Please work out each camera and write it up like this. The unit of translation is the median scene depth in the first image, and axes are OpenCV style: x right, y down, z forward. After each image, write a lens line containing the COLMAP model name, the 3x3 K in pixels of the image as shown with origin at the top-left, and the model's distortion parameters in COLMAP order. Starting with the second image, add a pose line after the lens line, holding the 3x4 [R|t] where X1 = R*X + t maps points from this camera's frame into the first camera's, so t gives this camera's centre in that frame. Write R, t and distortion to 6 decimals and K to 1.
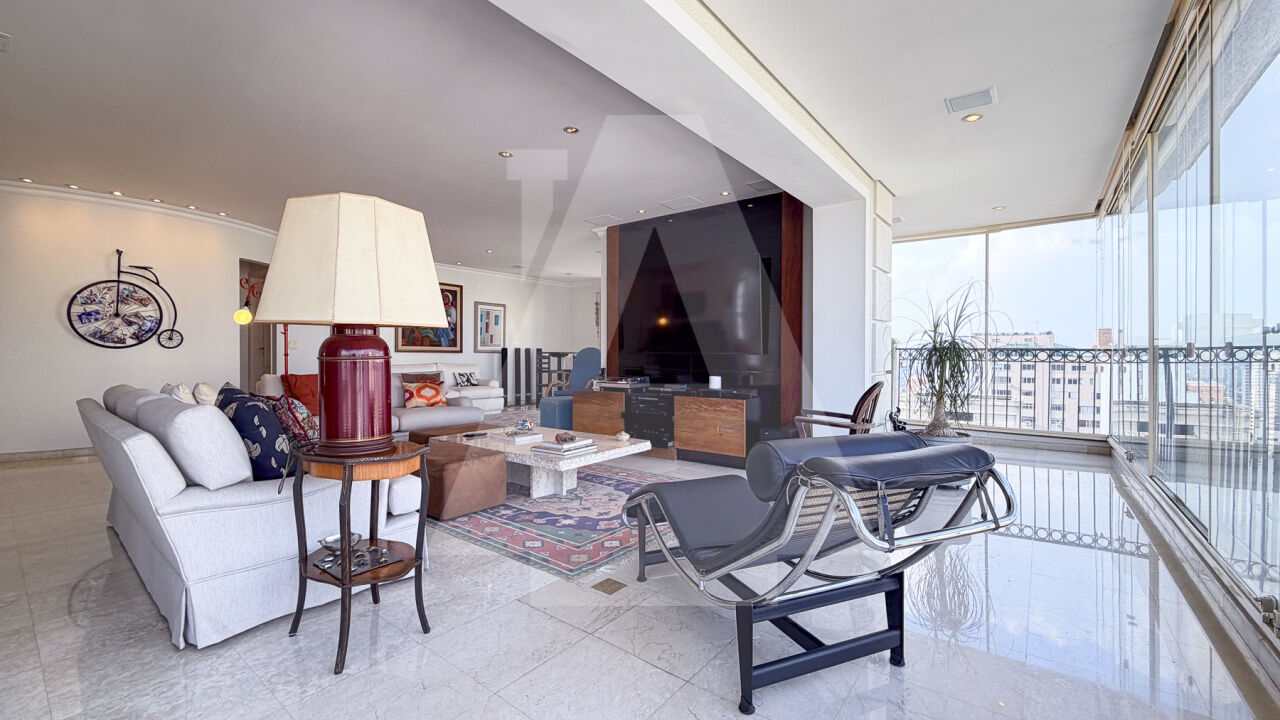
lens RADIAL K [[519.2, 0, 636.5], [0, 519.2, 357.8], [0, 0, 1]] dist [-0.003308, -0.000285]
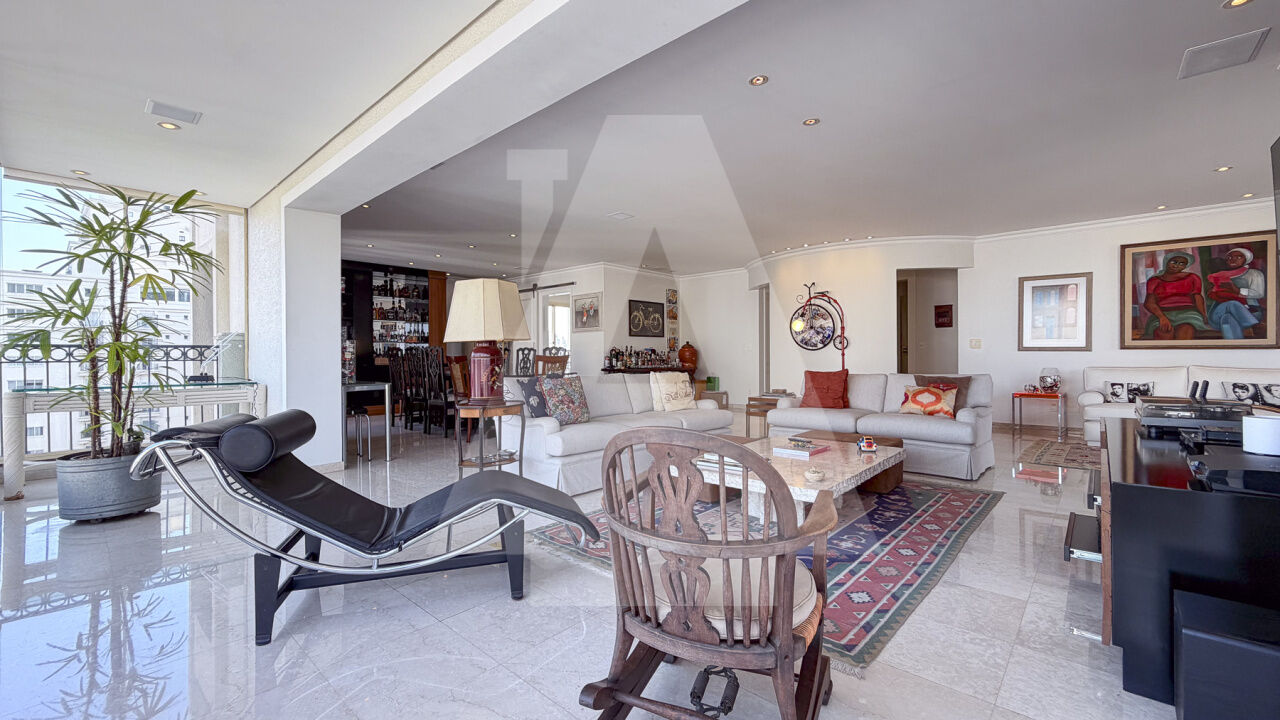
lens RADIAL K [[519.2, 0, 633.5], [0, 519.2, 356.1], [0, 0, 1]] dist [-0.003308, -0.000285]
pose [[-0.081347, 0.000492, -0.996686, 0.486421], [-0.000378, 1.000000, 0.000524, -0.002281], [0.996686, 0.000420, -0.081347, 0.597039]]
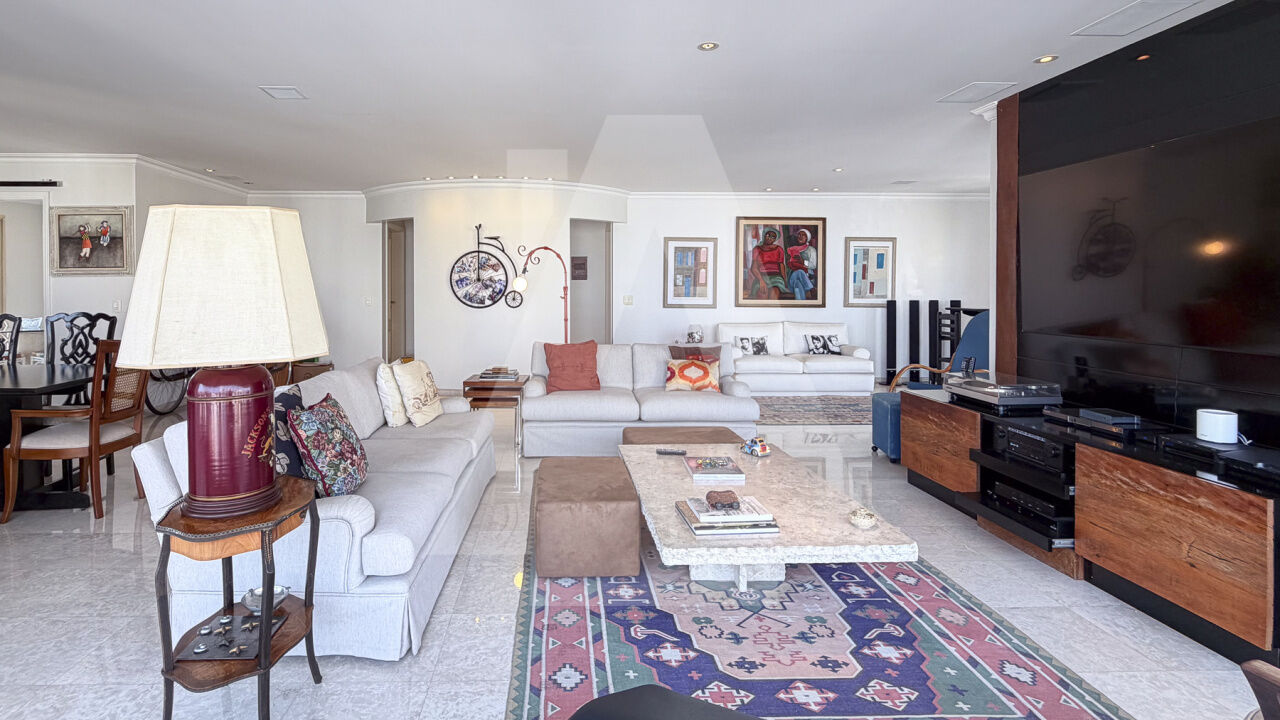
lens RADIAL K [[605.9, 0, 567.4], [0, 605.9, 296.6], [0, 0, 1]] dist [-0.003230, 0.000524]
pose [[0.629796, 0.009015, -0.776709, 0.189042], [-0.002553, 0.999951, 0.009535, -0.056671], [0.776757, -0.004022, 0.629788, 0.278530]]
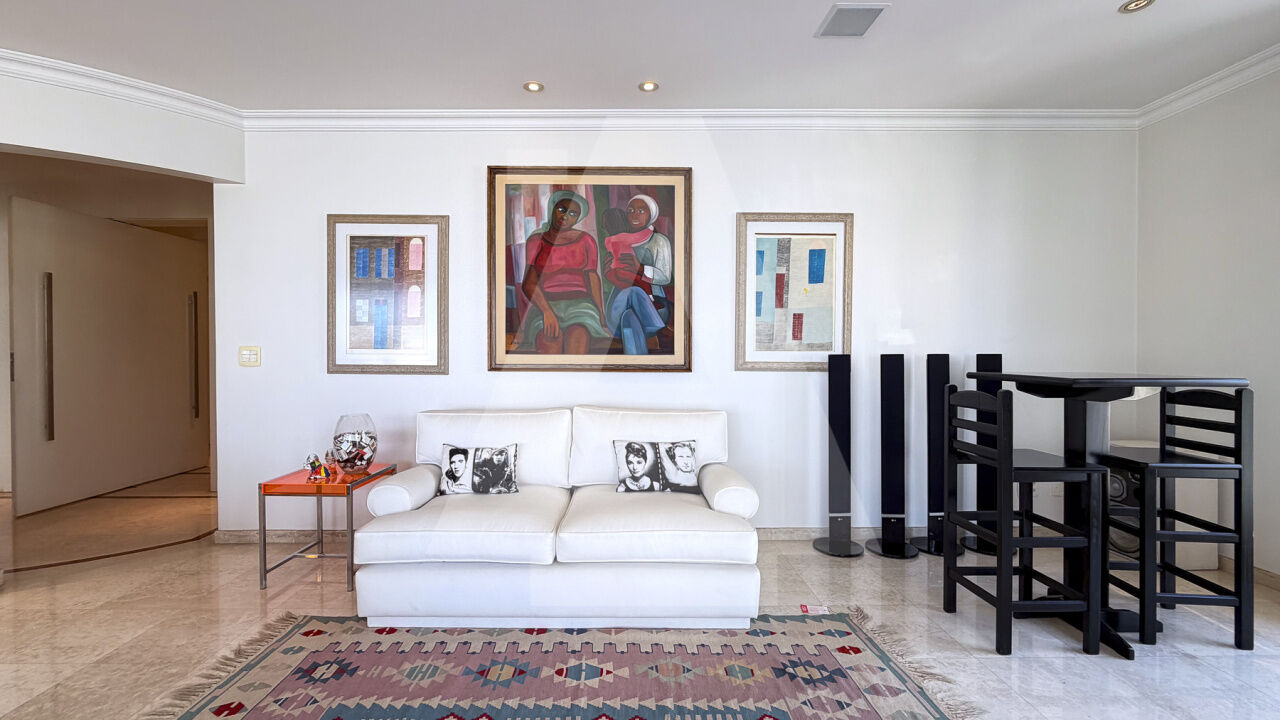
lens RADIAL K [[519.2, 0, 626.2], [0, 519.2, 357.5], [0, 0, 1]] dist [-0.003308, -0.000285]
pose [[0.621186, 0.004670, -0.783649, -0.177236], [0.000489, 0.999980, 0.006346, -0.035909], [0.783663, -0.004325, 0.621171, 1.324094]]
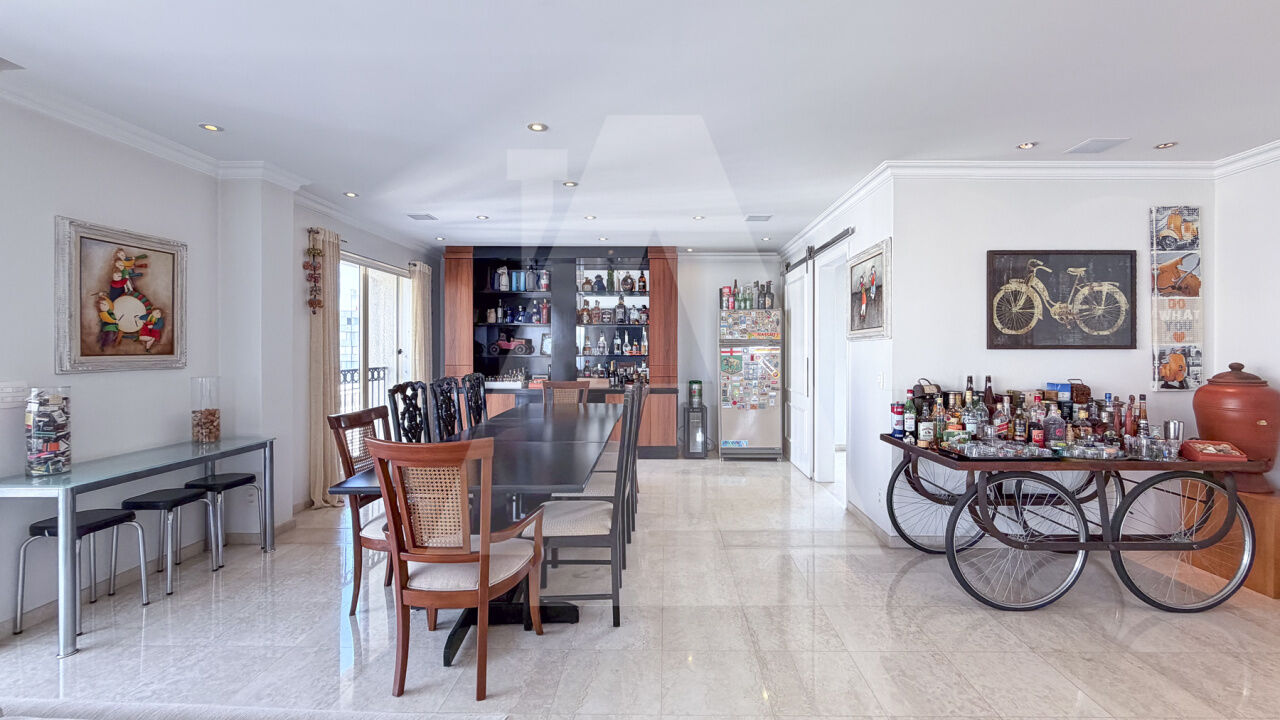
lens RADIAL K [[519.2, 0, 639.6], [0, 519.2, 353.8], [0, 0, 1]] dist [-0.003308, -0.000285]
pose [[-0.797816, -0.002436, -0.602896, -0.526410], [-0.006476, 0.999969, 0.004528, -0.063043], [0.602866, 0.007517, -0.797807, 0.697909]]
